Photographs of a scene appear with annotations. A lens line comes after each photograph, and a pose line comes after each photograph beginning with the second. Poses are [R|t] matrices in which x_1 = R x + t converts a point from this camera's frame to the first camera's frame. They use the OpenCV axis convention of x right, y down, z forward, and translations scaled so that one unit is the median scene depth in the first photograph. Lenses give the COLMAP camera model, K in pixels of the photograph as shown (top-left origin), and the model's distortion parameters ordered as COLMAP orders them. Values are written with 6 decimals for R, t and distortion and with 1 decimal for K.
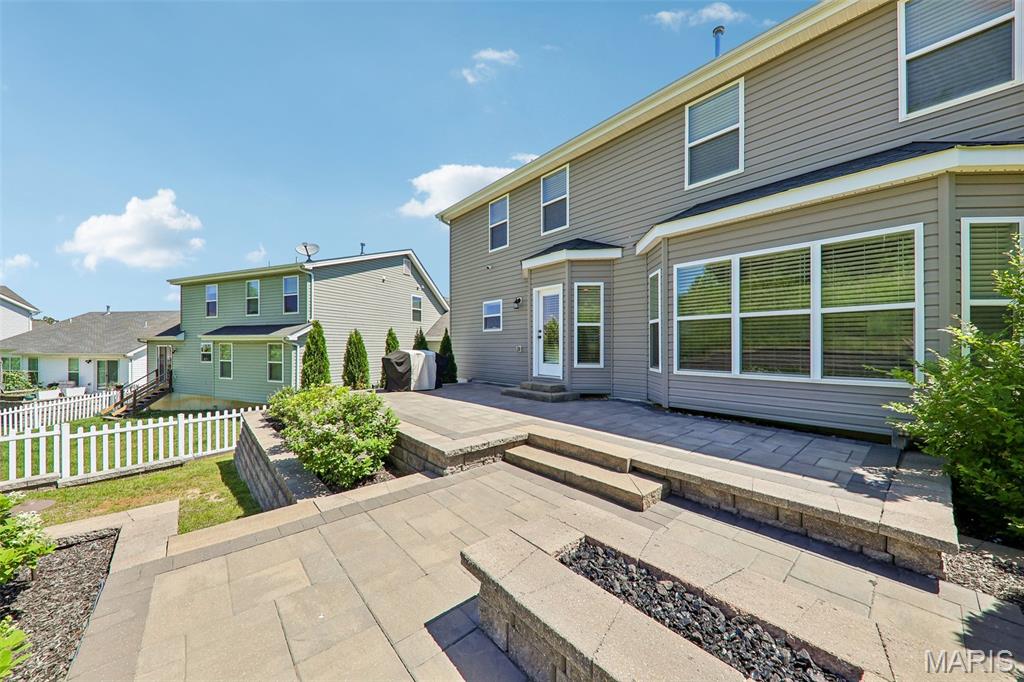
lens RADIAL K [[364.3, 0, 514.0], [0, 364.3, 345.6], [0, 0, 1]] dist [-0.001141, -0.000270]
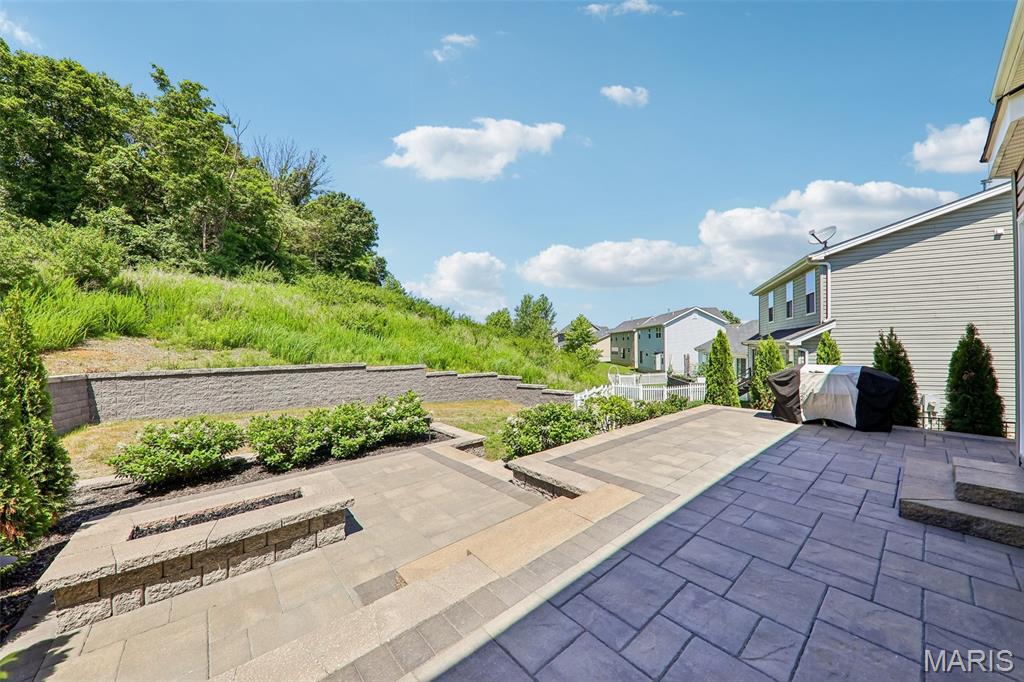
lens RADIAL K [[364.3, 0, 514.0], [0, 364.3, 345.6], [0, 0, 1]] dist [-0.001141, -0.000270]
pose [[-0.033851, 0.000005, -0.999427, 0.497072], [0.010931, 0.999940, -0.000366, -0.035701], [0.999367, -0.010938, -0.033849, 0.559243]]
